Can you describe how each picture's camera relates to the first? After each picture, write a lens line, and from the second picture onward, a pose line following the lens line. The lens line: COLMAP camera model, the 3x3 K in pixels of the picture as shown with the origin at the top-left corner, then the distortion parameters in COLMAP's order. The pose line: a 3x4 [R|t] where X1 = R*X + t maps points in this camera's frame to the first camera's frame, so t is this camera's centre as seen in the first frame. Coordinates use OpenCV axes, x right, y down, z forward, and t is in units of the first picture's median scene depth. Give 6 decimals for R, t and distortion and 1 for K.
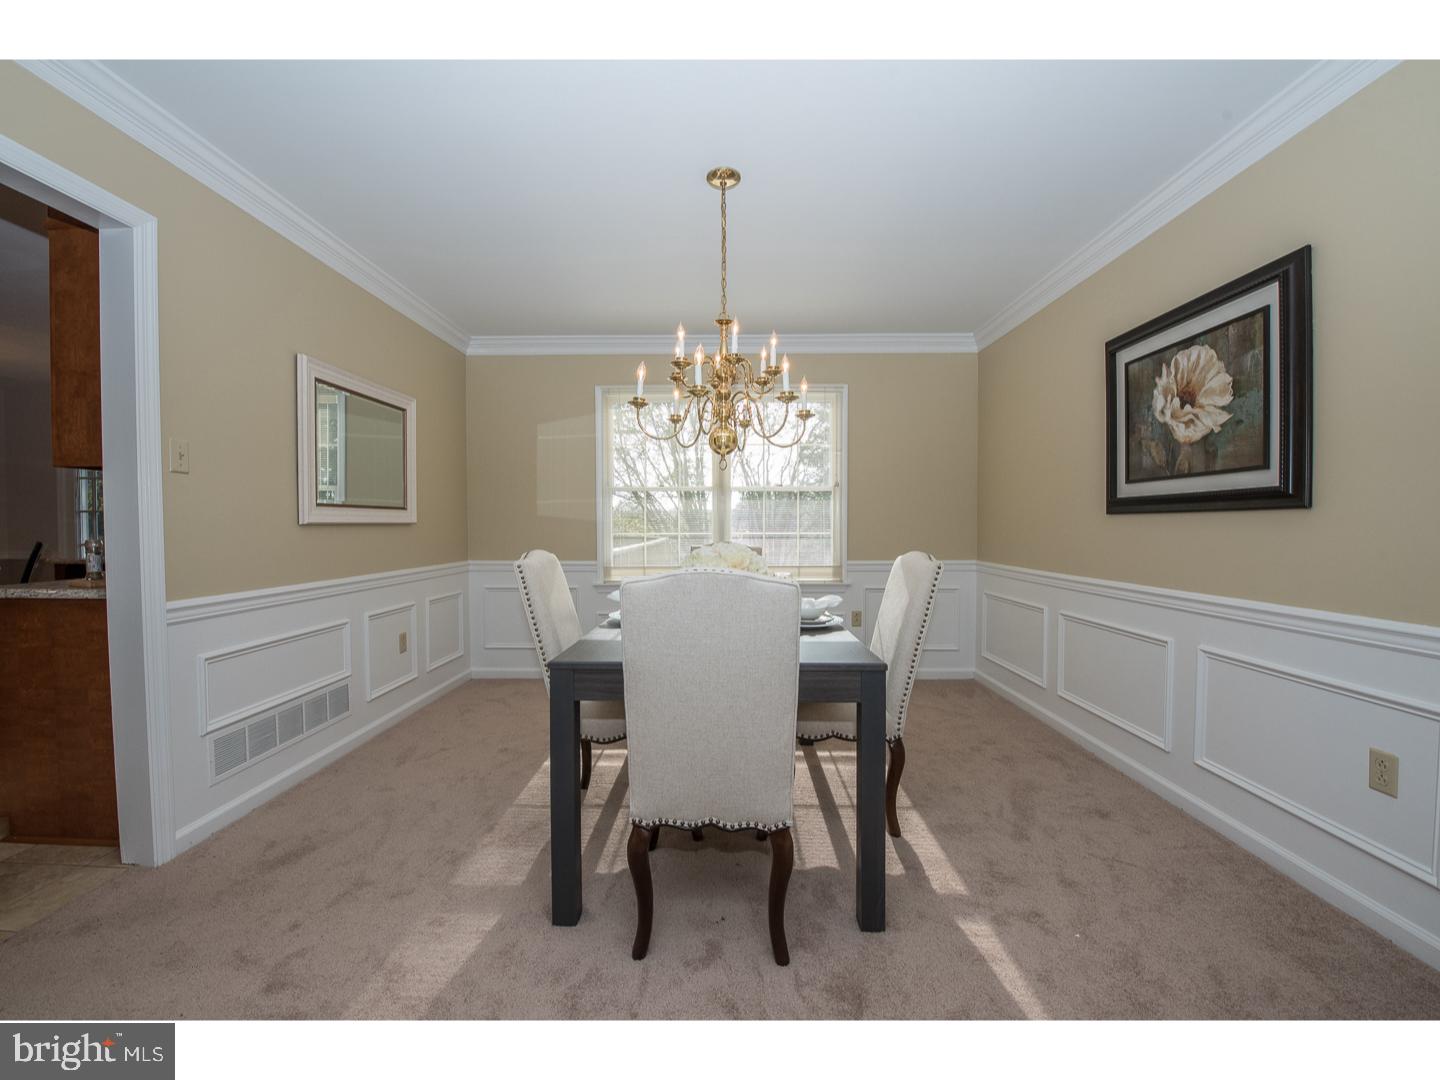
lens RADIAL K [[571.7, 0, 715.5], [0, 571.7, 539.2], [0, 0, 1]] dist [-0.019556, -0.001148]
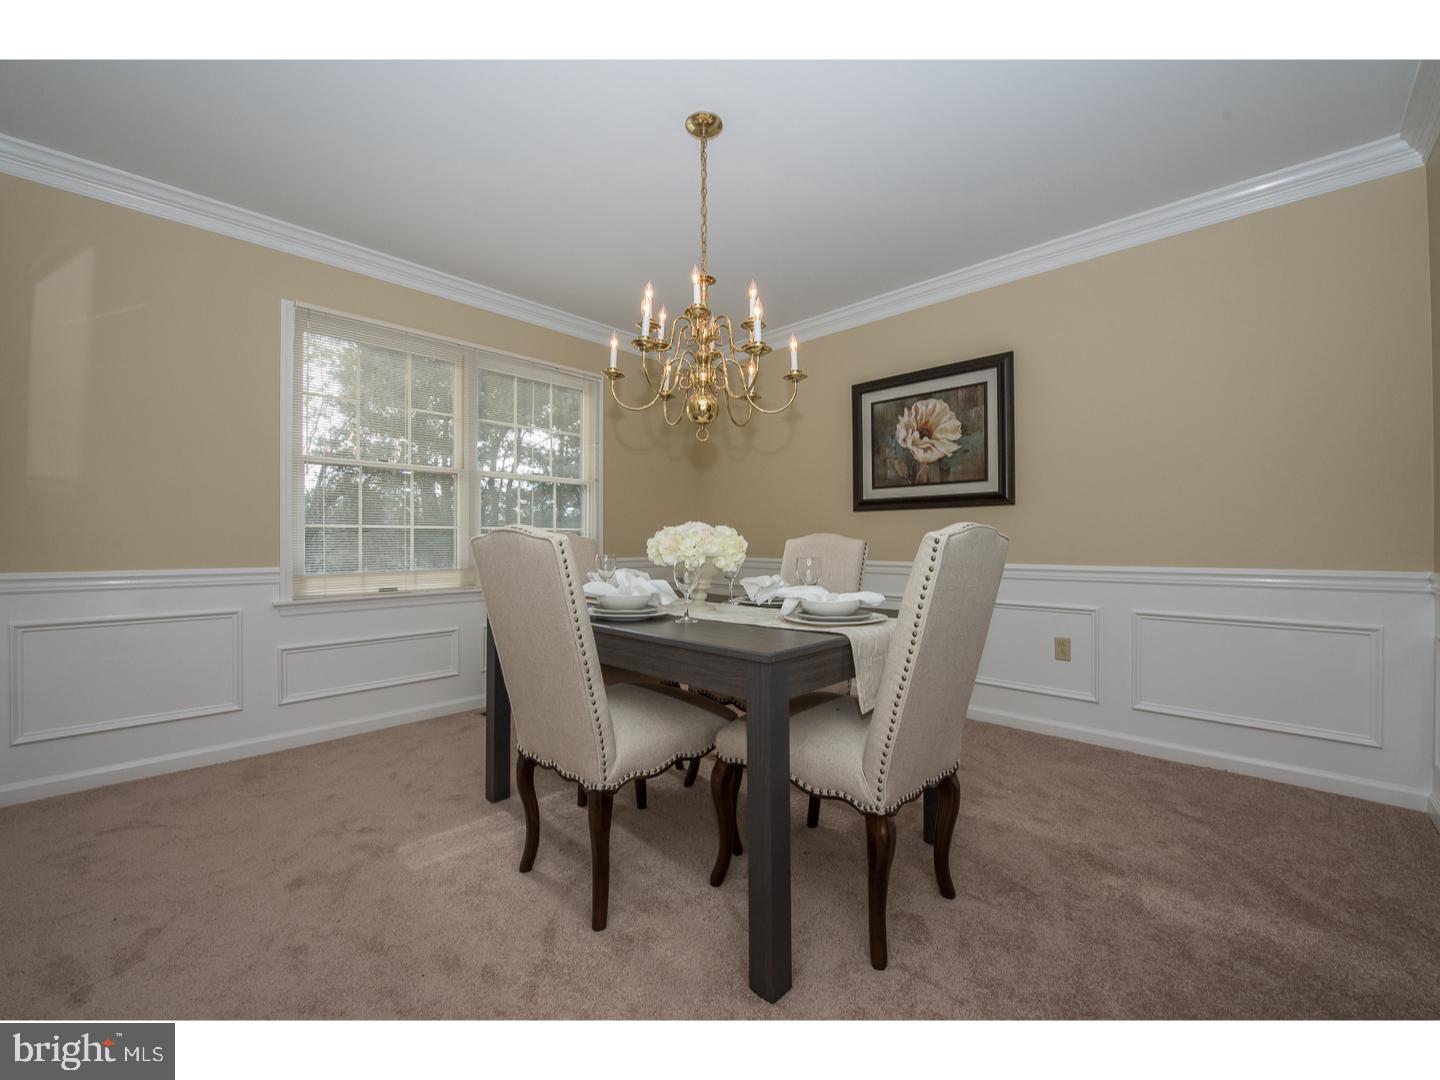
lens RADIAL K [[571.7, 0, 715.0], [0, 571.7, 539.1], [0, 0, 1]] dist [-0.019556, -0.001148]
pose [[0.682275, 0.003889, 0.731085, -0.650870], [0.018483, 0.999574, -0.022566, 0.056542], [-0.730862, 0.028909, 0.681913, 0.382609]]
